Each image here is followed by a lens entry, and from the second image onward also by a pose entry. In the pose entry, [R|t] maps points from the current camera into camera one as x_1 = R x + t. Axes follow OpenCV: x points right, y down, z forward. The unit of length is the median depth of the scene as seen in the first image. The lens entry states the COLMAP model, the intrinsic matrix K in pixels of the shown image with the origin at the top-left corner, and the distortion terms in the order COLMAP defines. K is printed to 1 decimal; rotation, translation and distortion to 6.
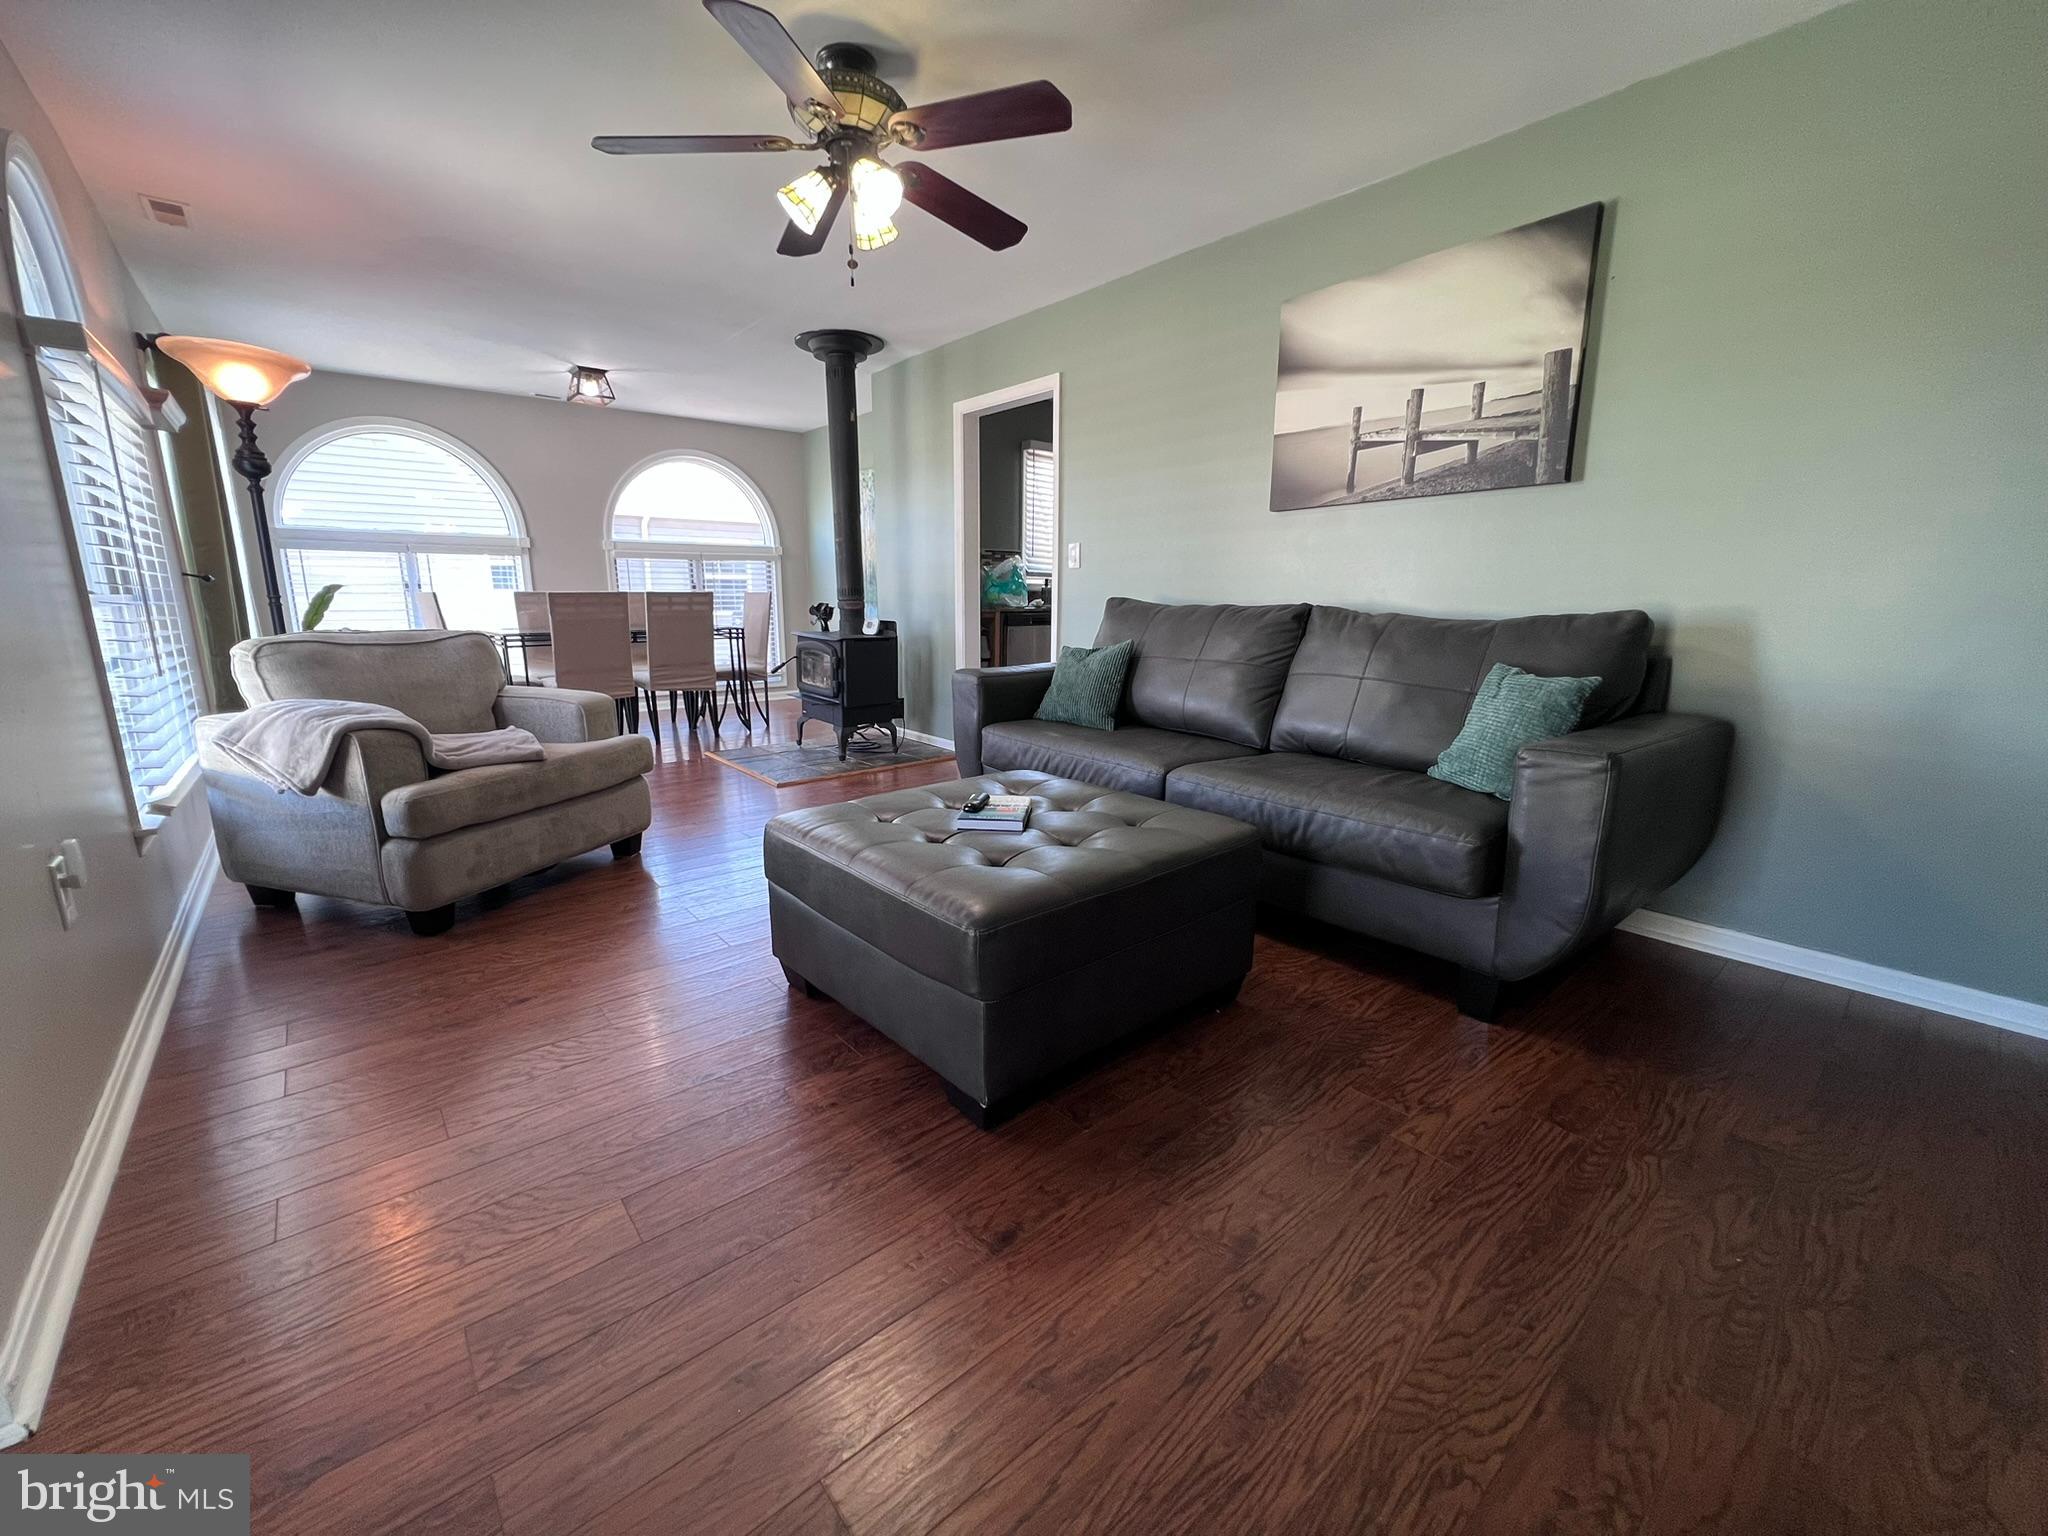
lens RADIAL K [[814.3, 0, 1012.0], [0, 814.3, 764.3], [0, 0, 1]] dist [0.001096, -0.000218]
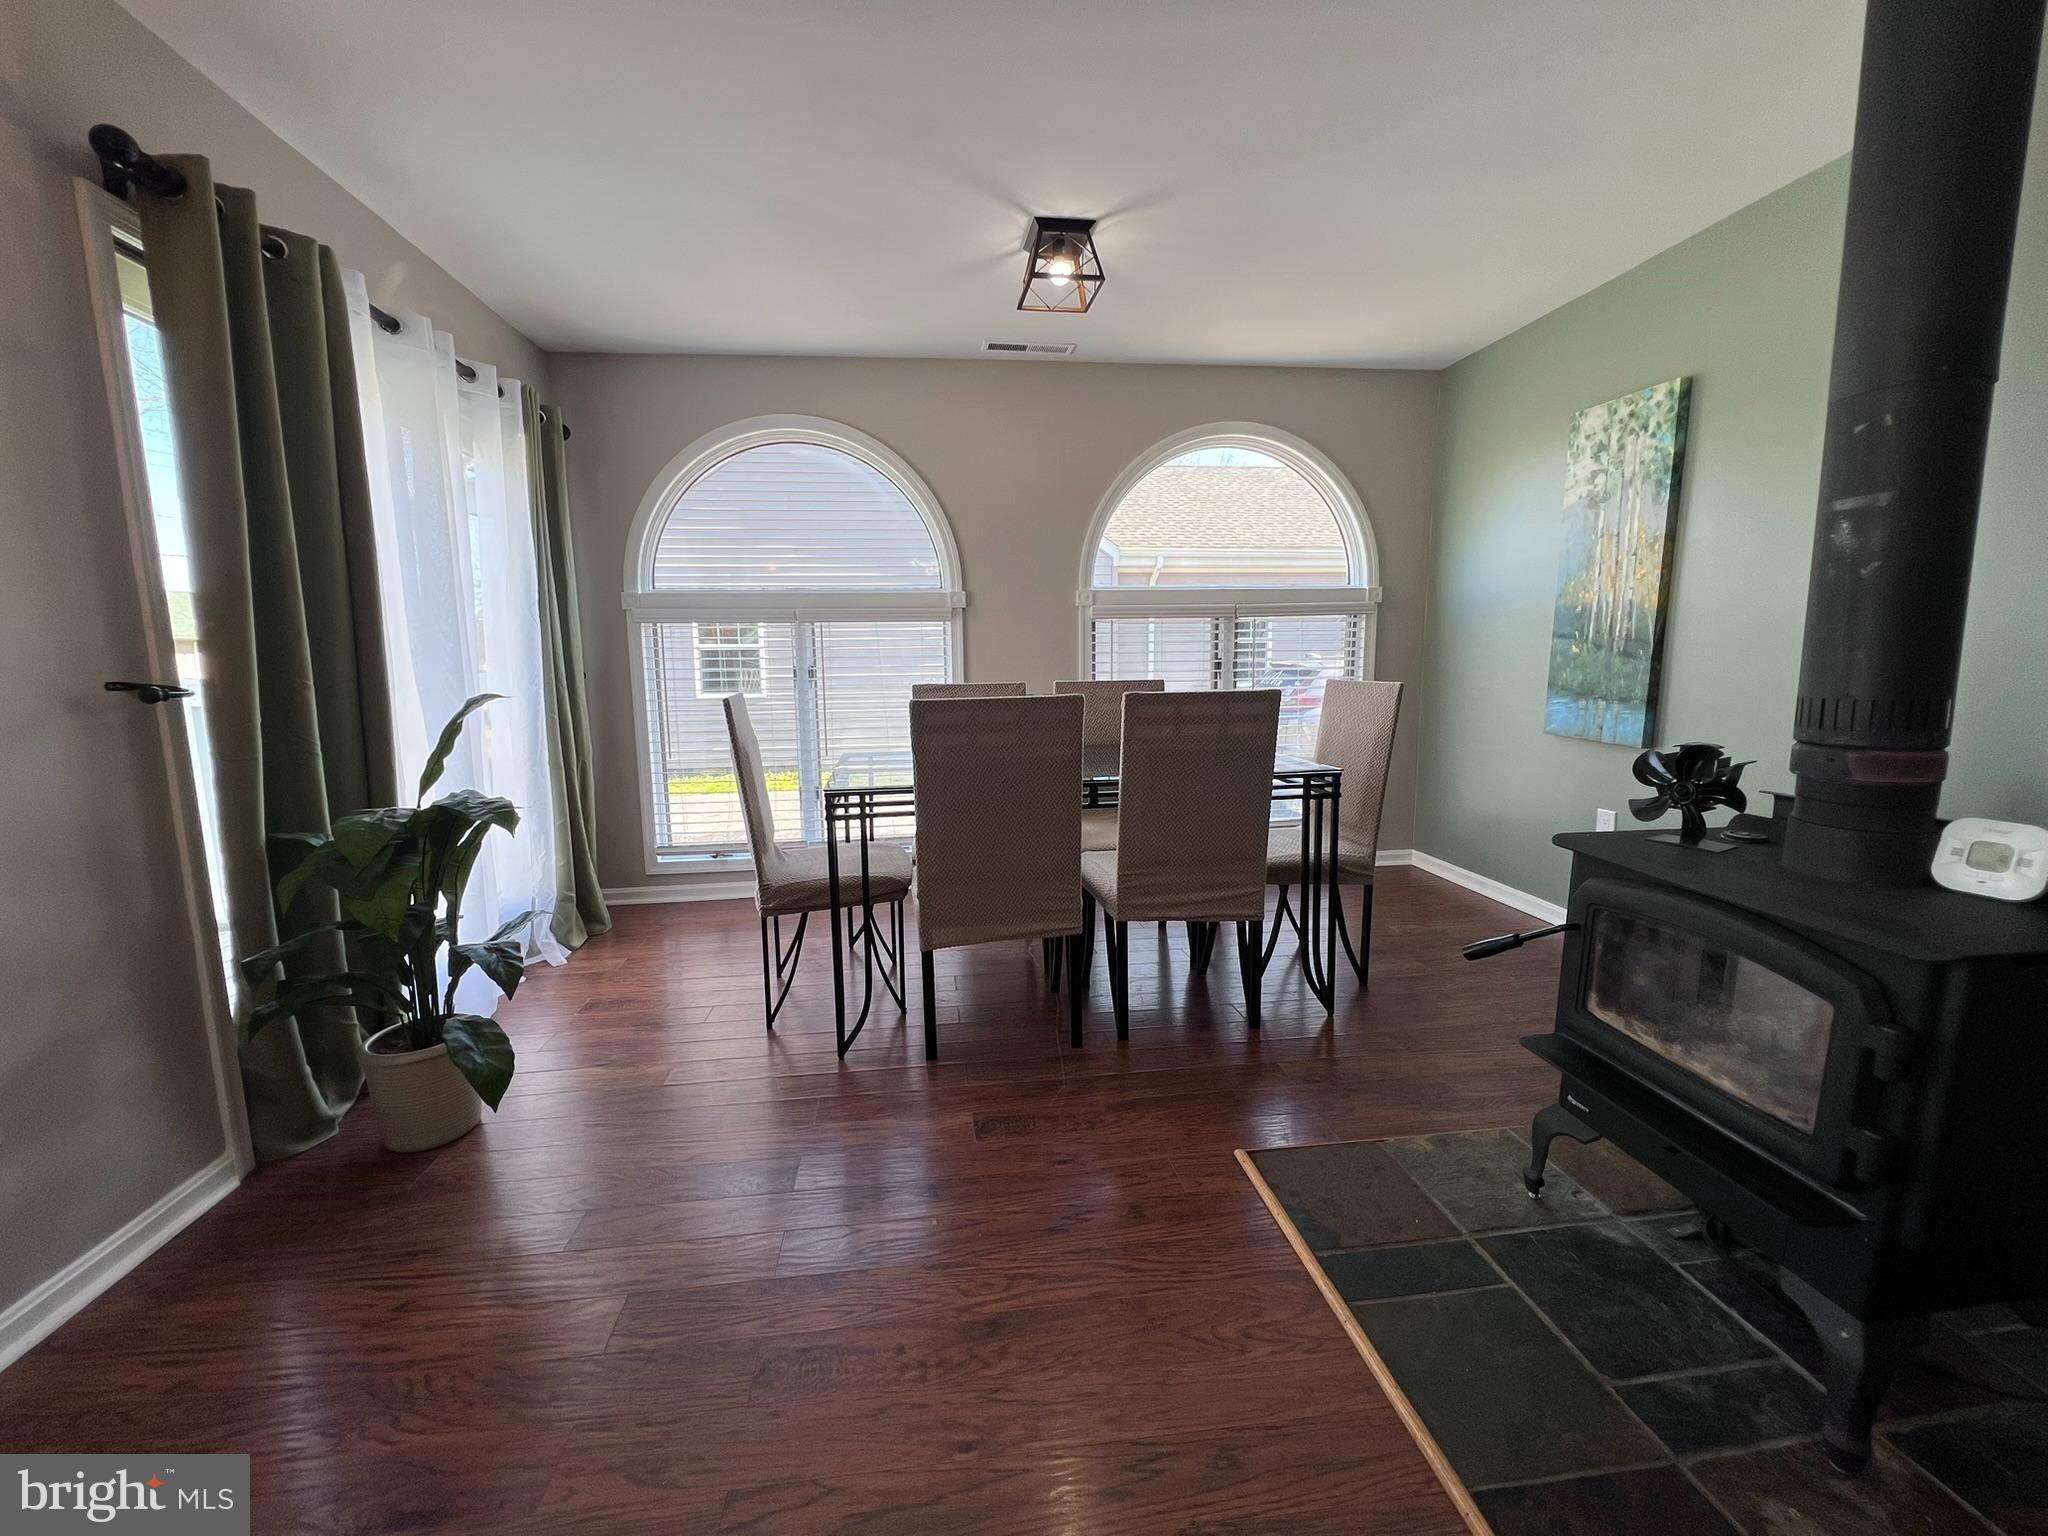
lens RADIAL K [[820.1, 0, 1021.6], [0, 820.1, 764.2], [0, 0, 1]] dist [0.000005, 0.000060]
pose [[0.839136, 0.055255, -0.541108, -0.247595], [-0.094341, 0.994534, -0.044746, -0.141757], [0.535677, 0.088597, 0.839762, 0.581110]]
